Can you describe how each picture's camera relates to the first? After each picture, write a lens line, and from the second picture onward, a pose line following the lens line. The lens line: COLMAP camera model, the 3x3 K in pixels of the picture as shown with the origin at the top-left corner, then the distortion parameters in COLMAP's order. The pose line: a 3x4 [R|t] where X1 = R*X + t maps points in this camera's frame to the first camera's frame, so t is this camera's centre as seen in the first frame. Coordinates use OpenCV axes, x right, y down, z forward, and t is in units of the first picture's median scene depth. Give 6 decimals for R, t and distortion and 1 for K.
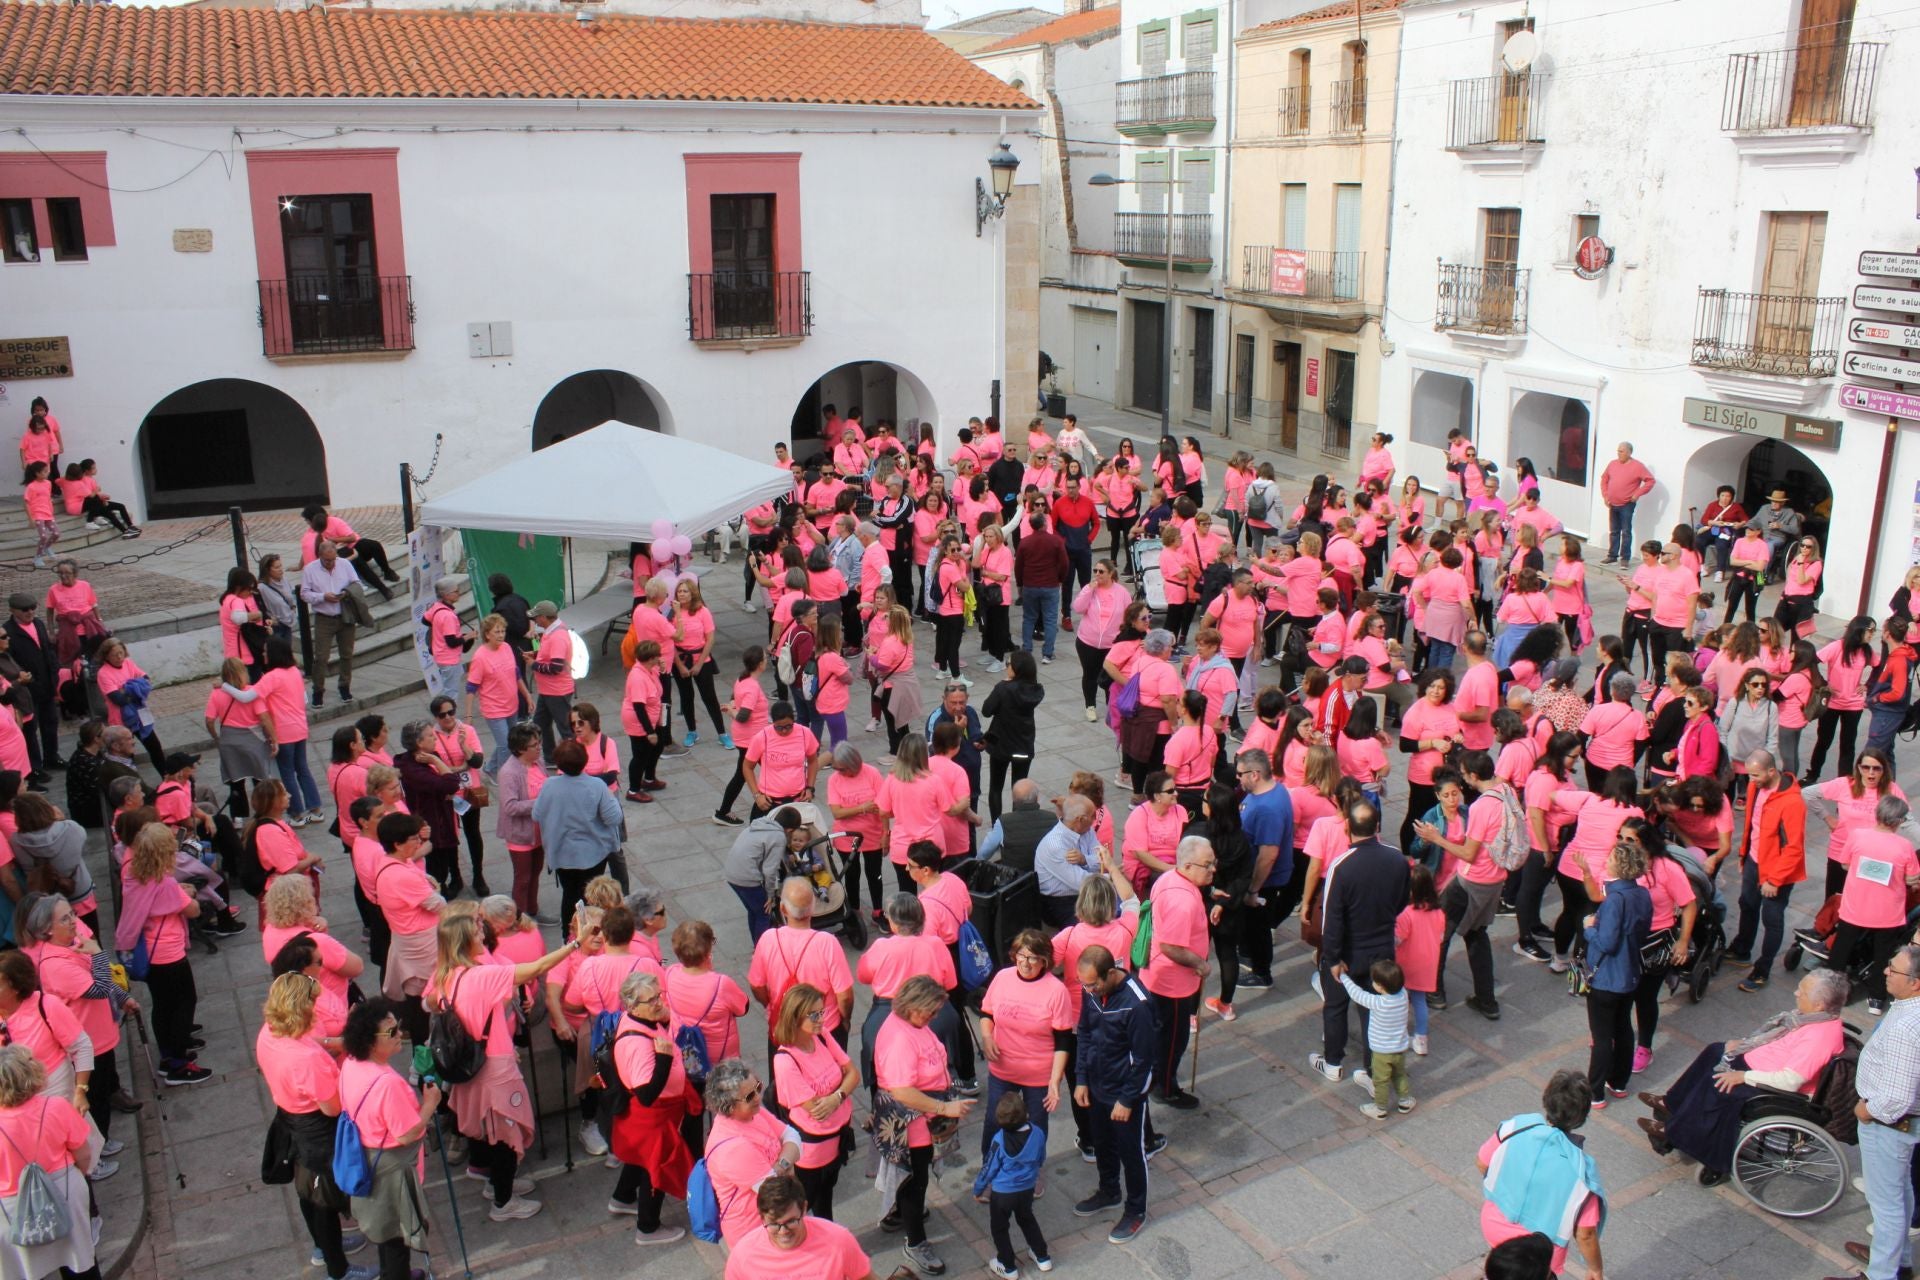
lens RADIAL K [[1584.0, 0, 964.8], [0, 1584.0, 626.7], [0, 0, 1]] dist [-0.168049, 0.152338]
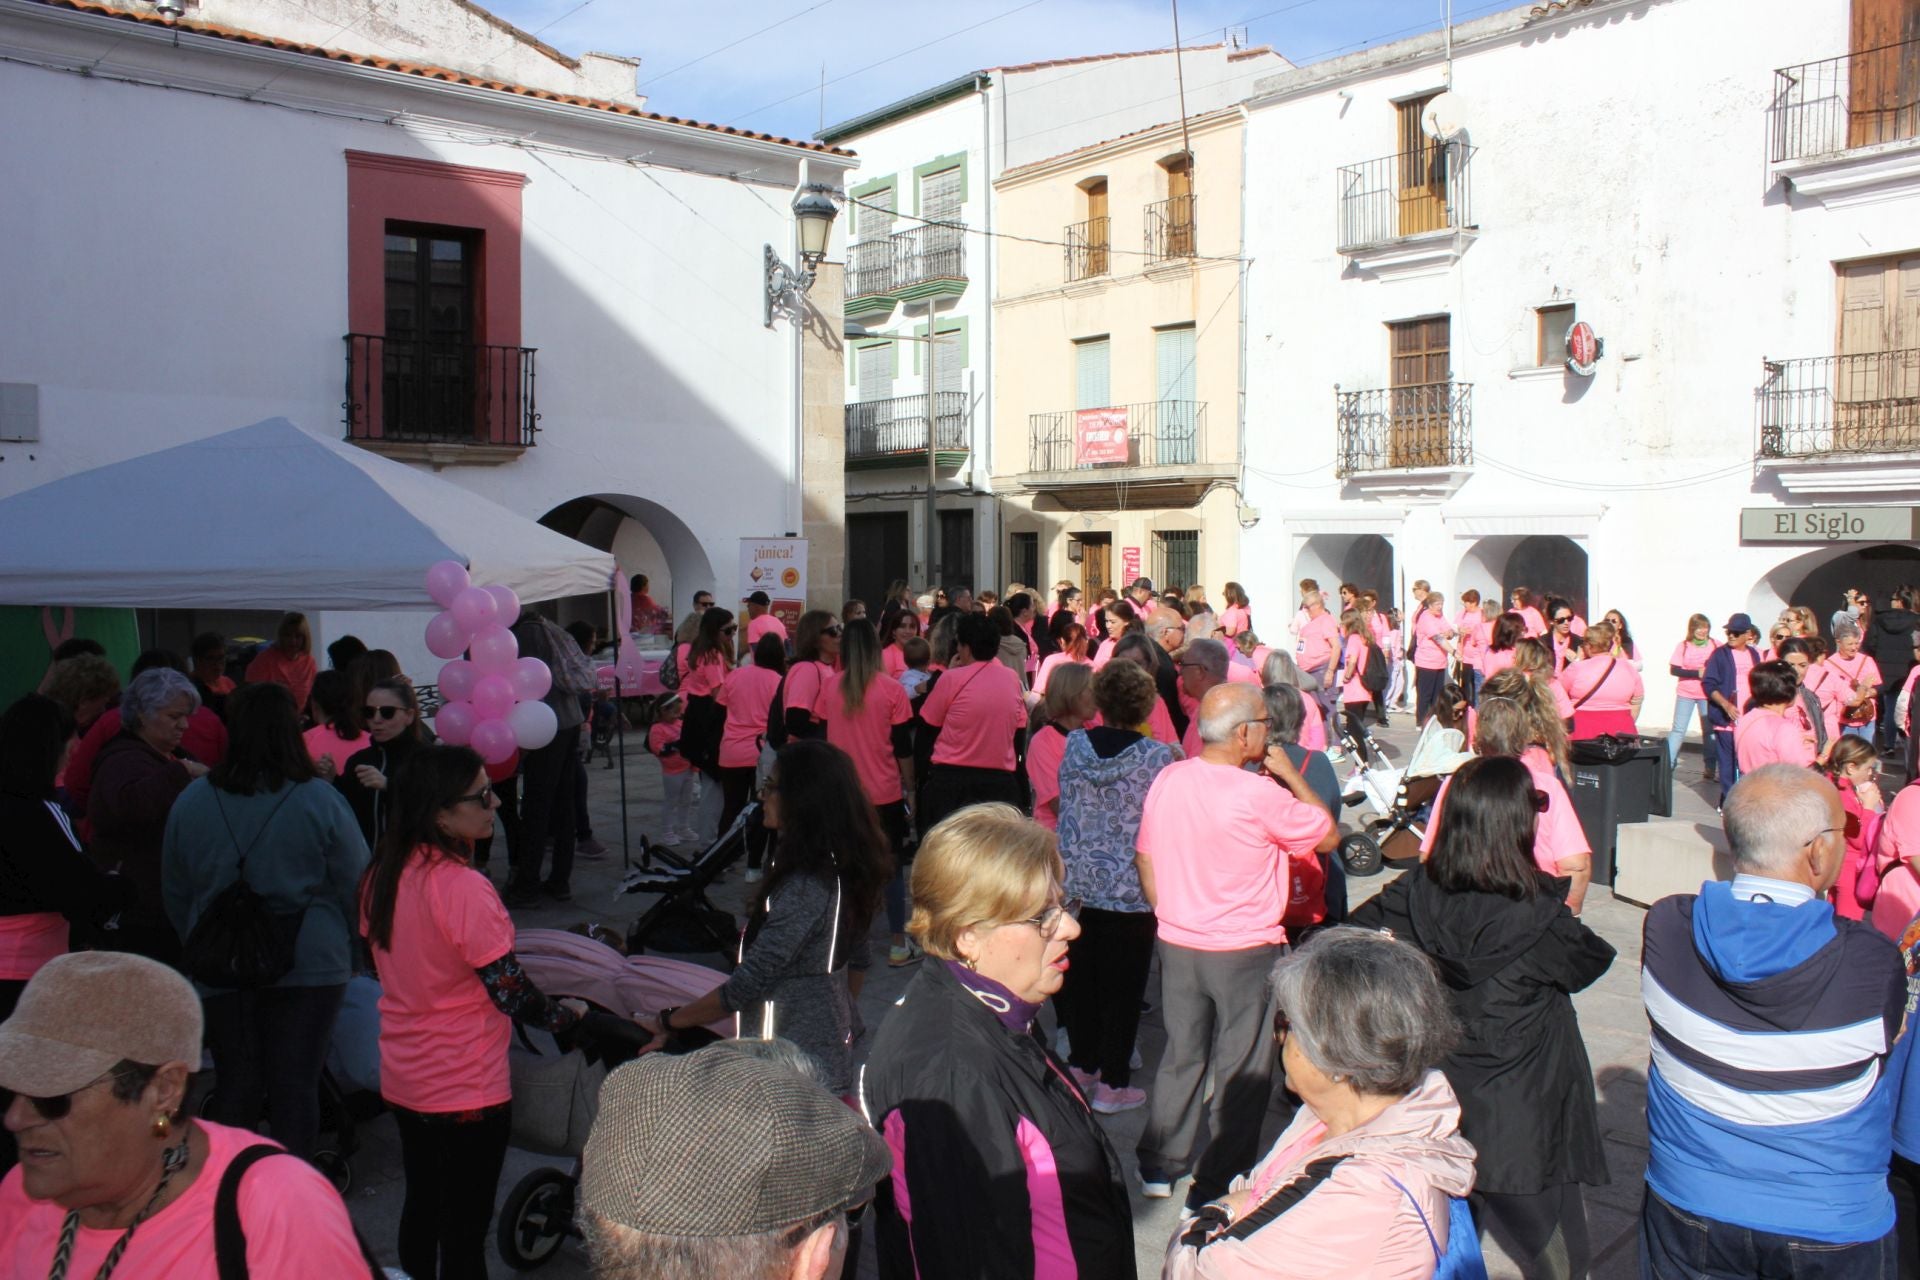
lens RADIAL K [[1584.0, 0, 964.8], [0, 1584.0, 626.7], [0, 0, 1]] dist [-0.168049, 0.152338]
pose [[0.958364, -0.012265, 0.285286, -0.116183], [0.073335, 0.976139, -0.204390, 0.034702], [-0.275972, 0.216801, 0.936396, 0.371591]]
